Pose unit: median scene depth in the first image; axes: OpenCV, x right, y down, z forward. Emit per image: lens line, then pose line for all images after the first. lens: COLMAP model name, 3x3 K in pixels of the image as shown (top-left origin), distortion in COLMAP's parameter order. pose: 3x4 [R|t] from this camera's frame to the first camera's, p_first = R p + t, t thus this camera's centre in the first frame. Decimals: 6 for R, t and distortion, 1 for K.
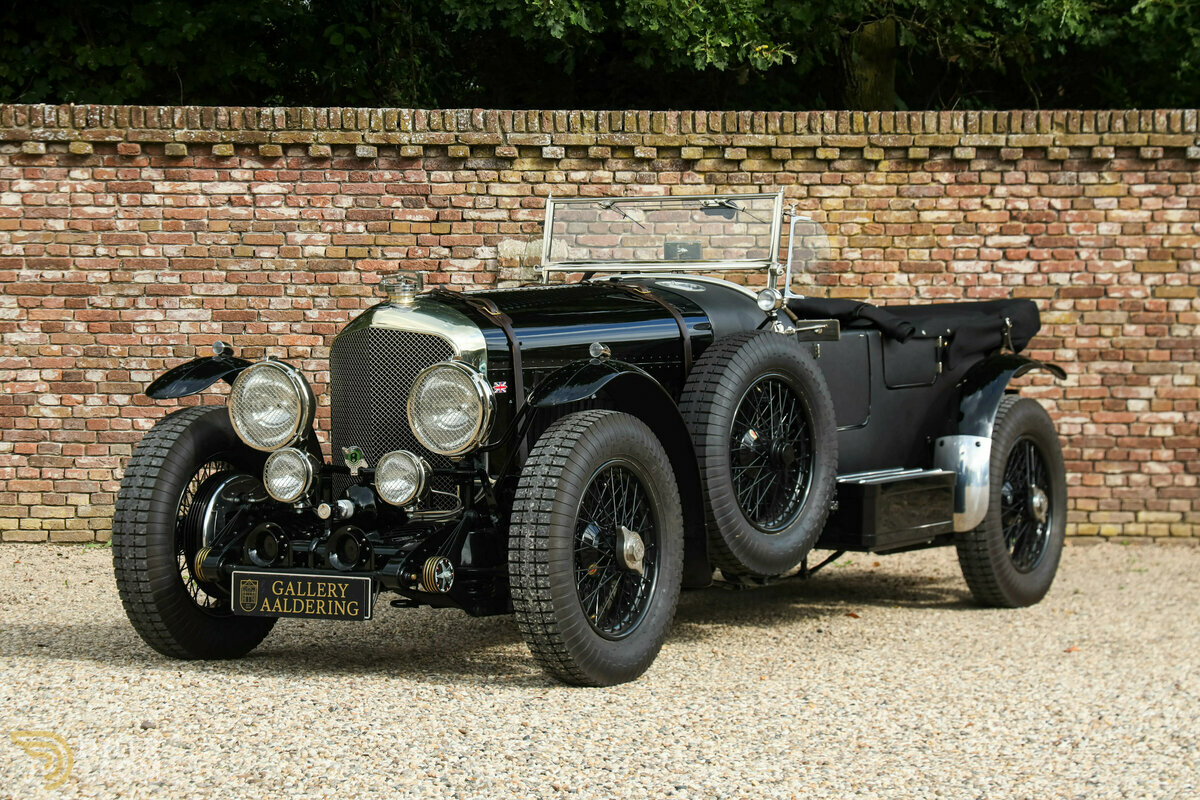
lens RADIAL K [[2994.5, 0, 605.4], [0, 2994.5, 435.3], [0, 0, 1]] dist [0.227729, 0.000000]
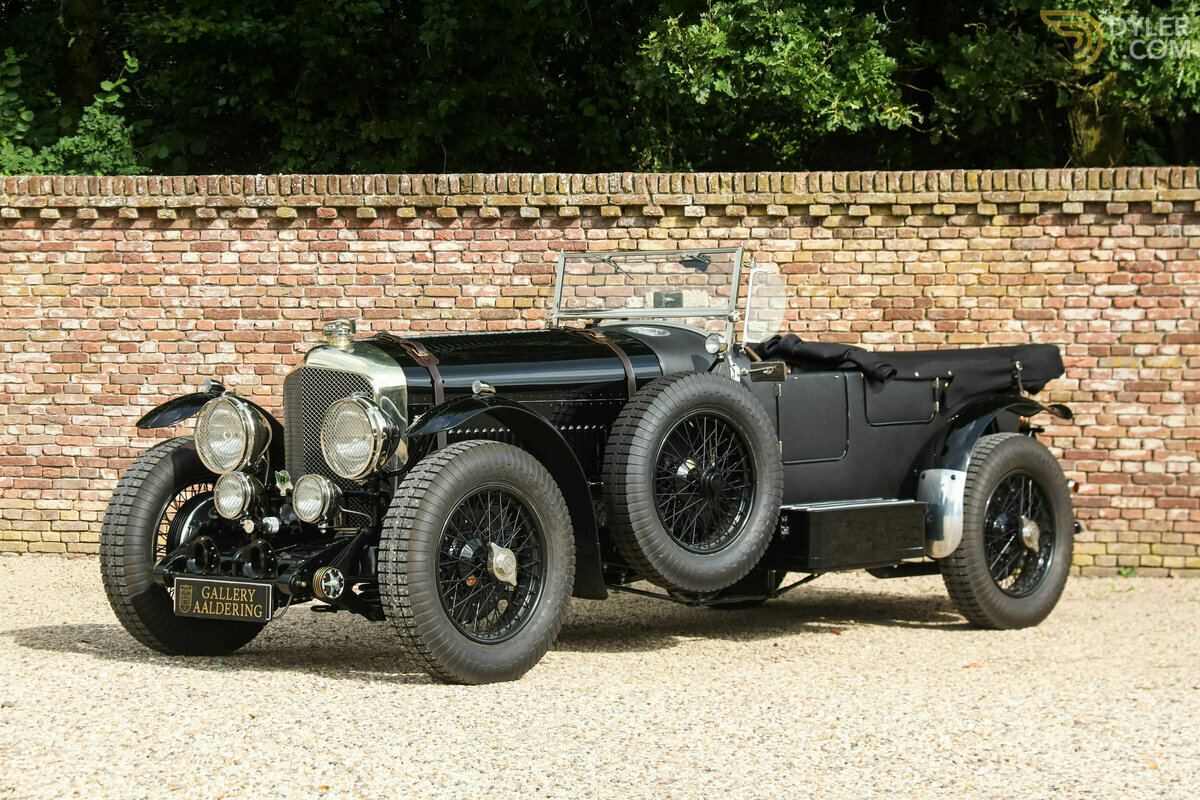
lens RADIAL K [[2837.1, 0, 603.2], [0, 2837.1, 432.5], [0, 0, 1]] dist [0.198719, 0.000000]
pose [[0.978474, 0.006556, -0.206265, 0.165371], [-0.009828, 0.999842, -0.014842, 0.002599], [0.206135, 0.016549, 0.978384, -0.024437]]
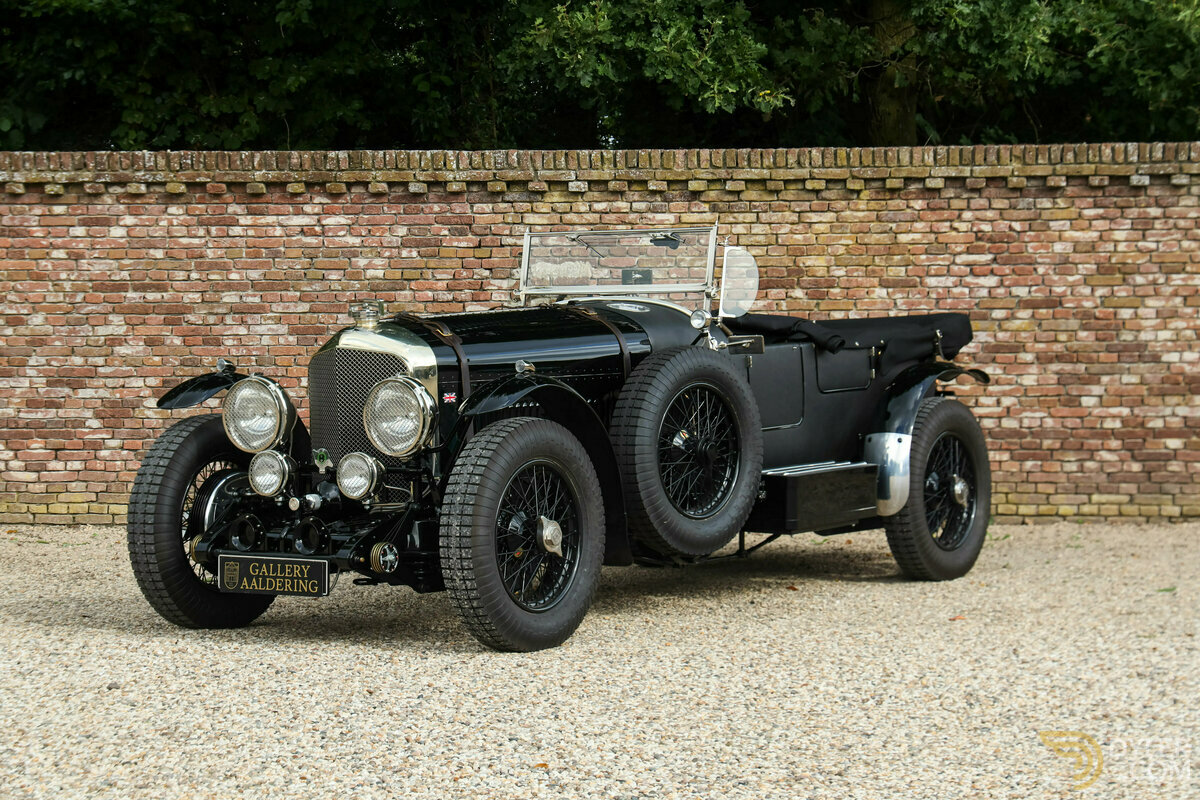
lens RADIAL K [[2672.8, 0, 610.8], [0, 2672.8, 430.6], [0, 0, 1]] dist [0.182937, 0.000000]
pose [[0.997715, -0.005918, -0.067307, 0.064243], [0.006251, 0.999969, 0.004748, -0.004945], [0.067276, -0.005158, 0.997721, -0.029269]]
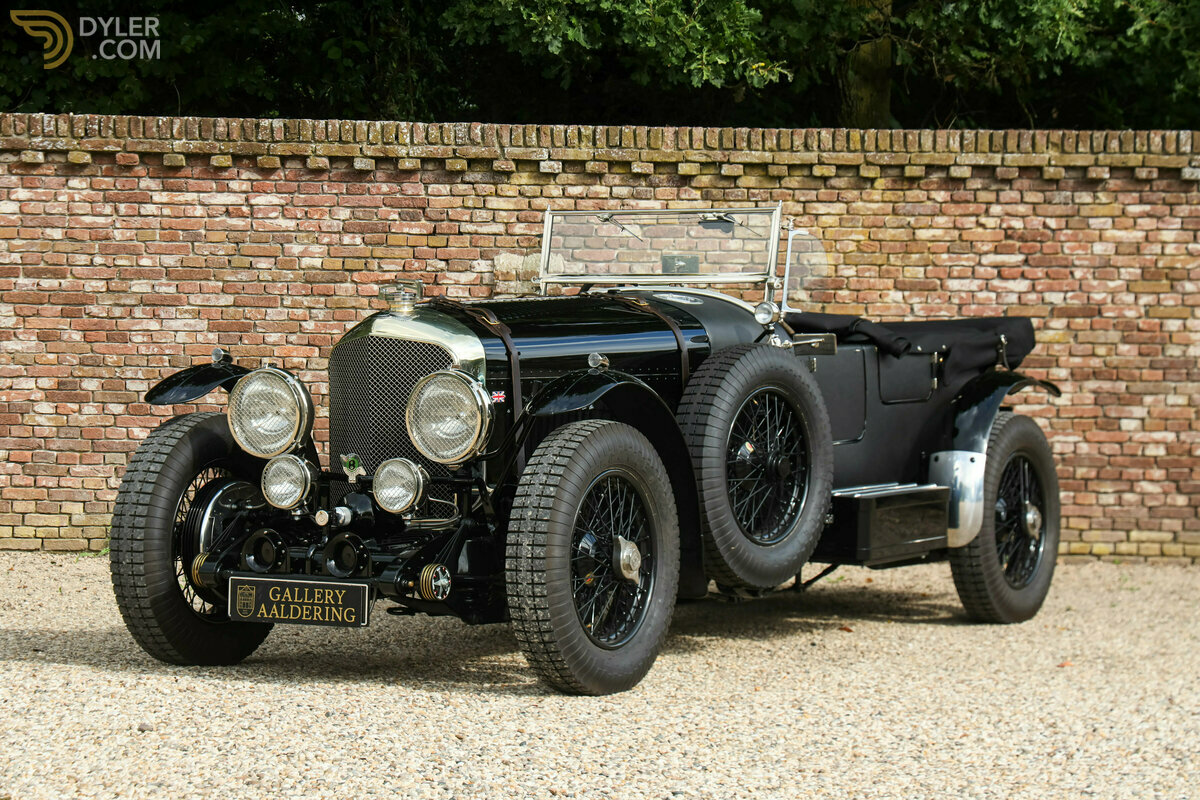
lens RADIAL K [[2994.5, 0, 604.8], [0, 2994.5, 430.6], [0, 0, 1]] dist [0.227729, 0.000000]
pose [[0.999942, 0.010145, 0.003541, -0.001900], [-0.010114, 0.999912, -0.008614, 0.002387], [-0.003628, 0.008578, 0.999957, -0.002193]]
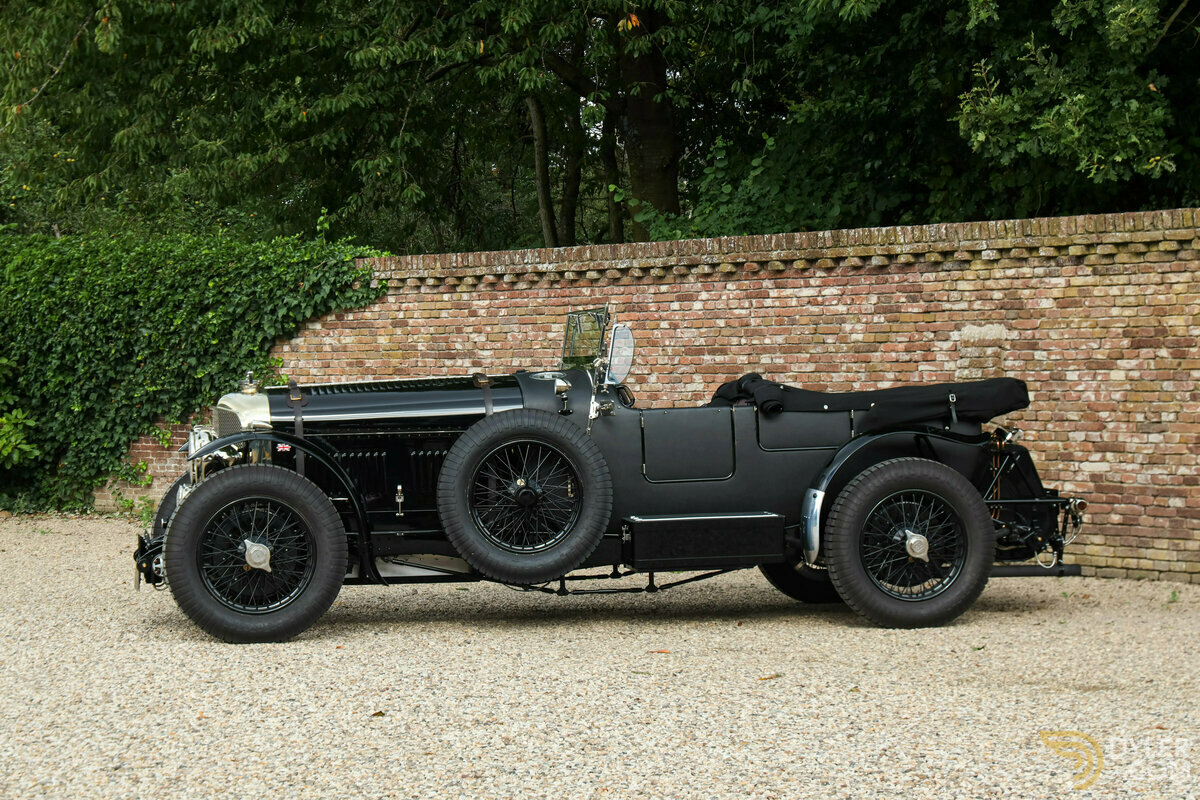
lens RADIAL K [[2672.8, 0, 592.6], [0, 2672.8, 396.3], [0, 0, 1]] dist [0.182937, 0.000000]
pose [[0.660651, -0.001731, -0.750691, 0.711142], [-0.016110, 0.999734, -0.016483, -0.014538], [0.750520, 0.022984, 0.660448, 0.141345]]
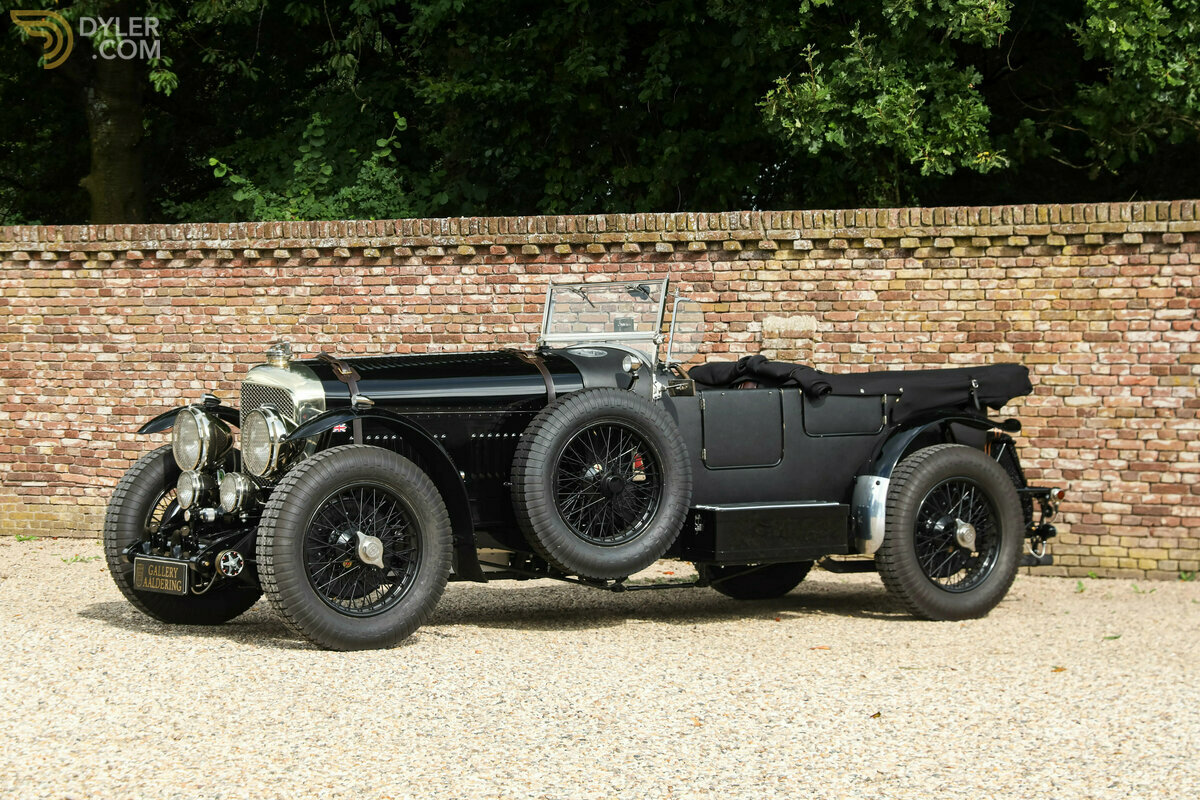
lens RADIAL K [[2672.8, 0, 598.2], [0, 2672.8, 416.9], [0, 0, 1]] dist [0.182937, 0.000000]
pose [[0.900389, 0.008221, -0.435009, 0.383727], [-0.020409, 0.999519, -0.023353, 0.003078], [0.434607, 0.029905, 0.900123, -0.017543]]
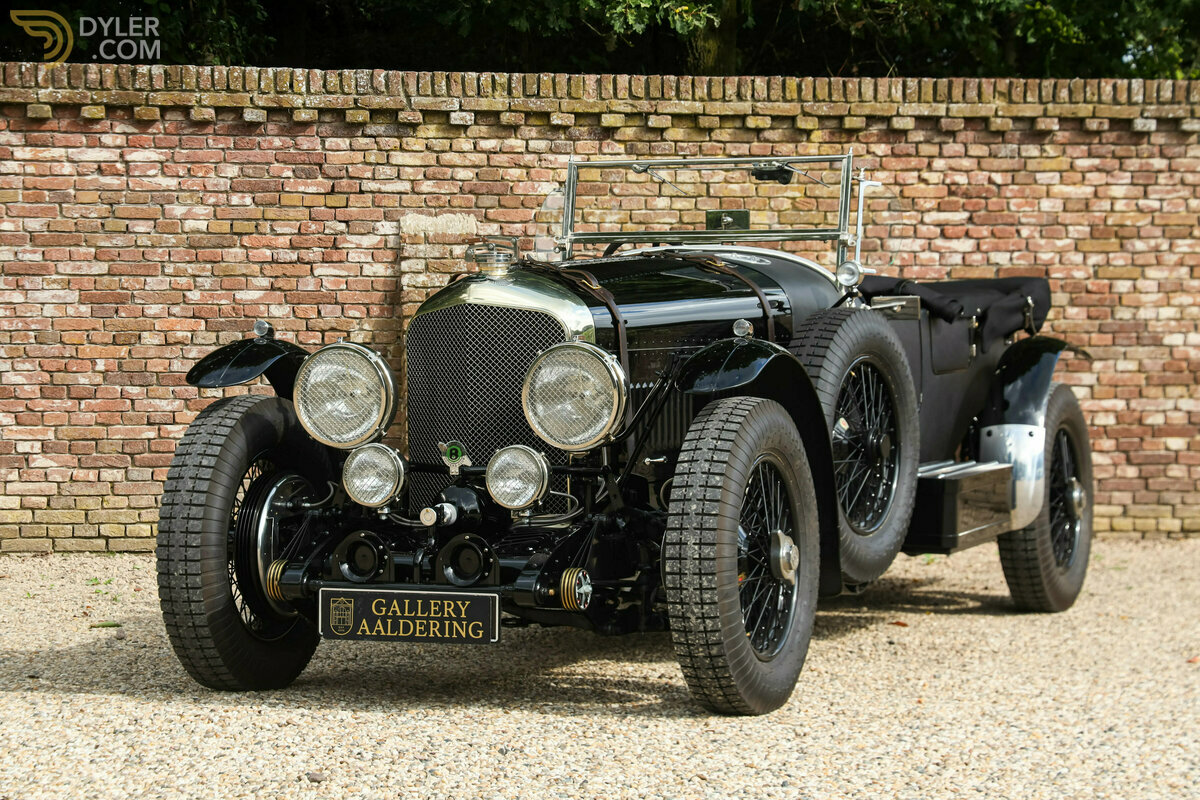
lens RADIAL K [[2994.5, 0, 610.1], [0, 2994.5, 420.6], [0, 0, 1]] dist [0.227729, 0.000000]
pose [[0.989932, -0.006151, 0.141408, -0.102518], [0.006554, 0.999976, -0.002386, 0.000125], [-0.141390, 0.003289, 0.989949, 0.089702]]
